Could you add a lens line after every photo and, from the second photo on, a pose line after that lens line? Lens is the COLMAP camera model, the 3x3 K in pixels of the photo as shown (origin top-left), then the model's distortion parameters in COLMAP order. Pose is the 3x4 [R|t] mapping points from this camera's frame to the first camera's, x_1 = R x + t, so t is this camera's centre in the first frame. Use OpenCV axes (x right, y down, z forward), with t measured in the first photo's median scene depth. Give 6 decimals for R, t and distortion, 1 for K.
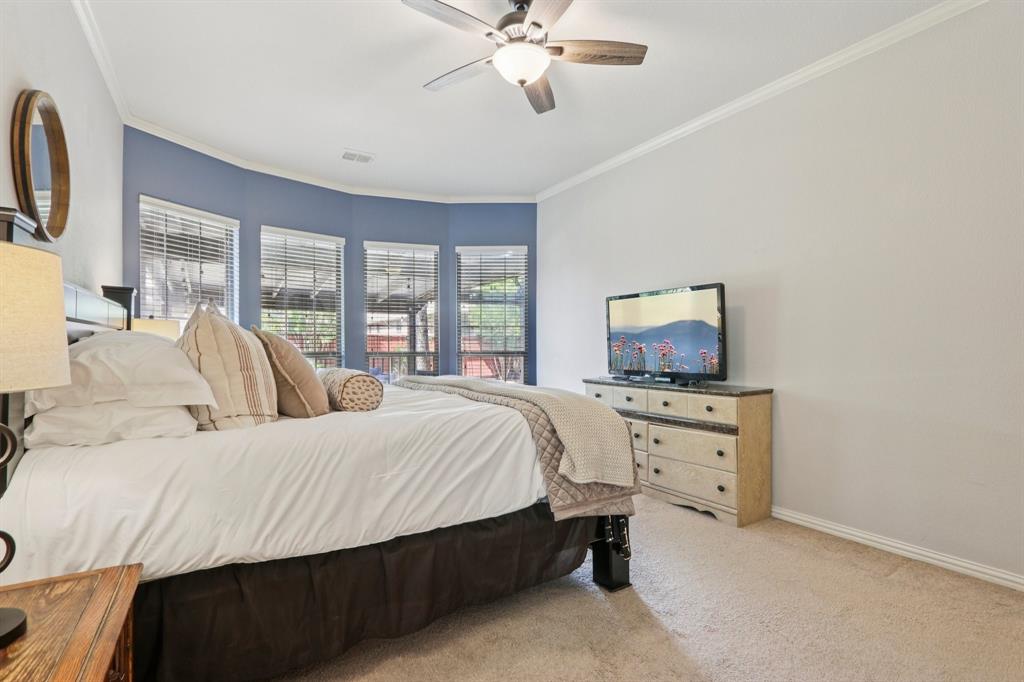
lens RADIAL K [[483.3, 0, 517.4], [0, 483.3, 343.9], [0, 0, 1]] dist [-0.014807, -0.000059]
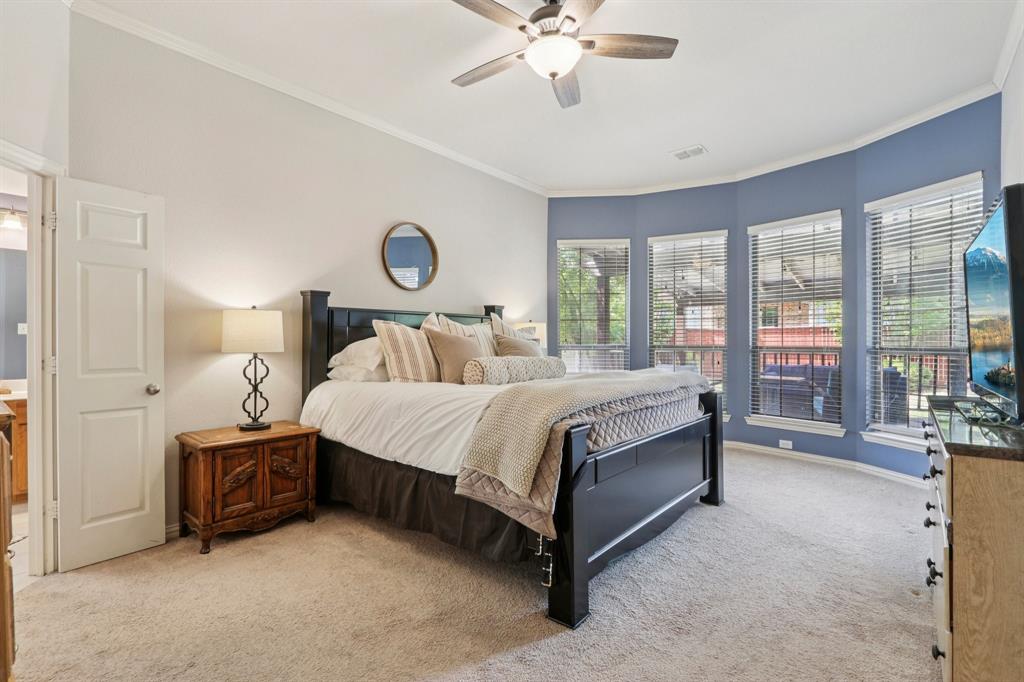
lens RADIAL K [[483.3, 0, 517.4], [0, 483.3, 343.9], [0, 0, 1]] dist [-0.014807, -0.000059]
pose [[0.290875, 0.005251, -0.956747, 0.509772], [0.004656, 0.999965, 0.006904, 0.003852], [0.956750, -0.006463, 0.290840, 0.344877]]
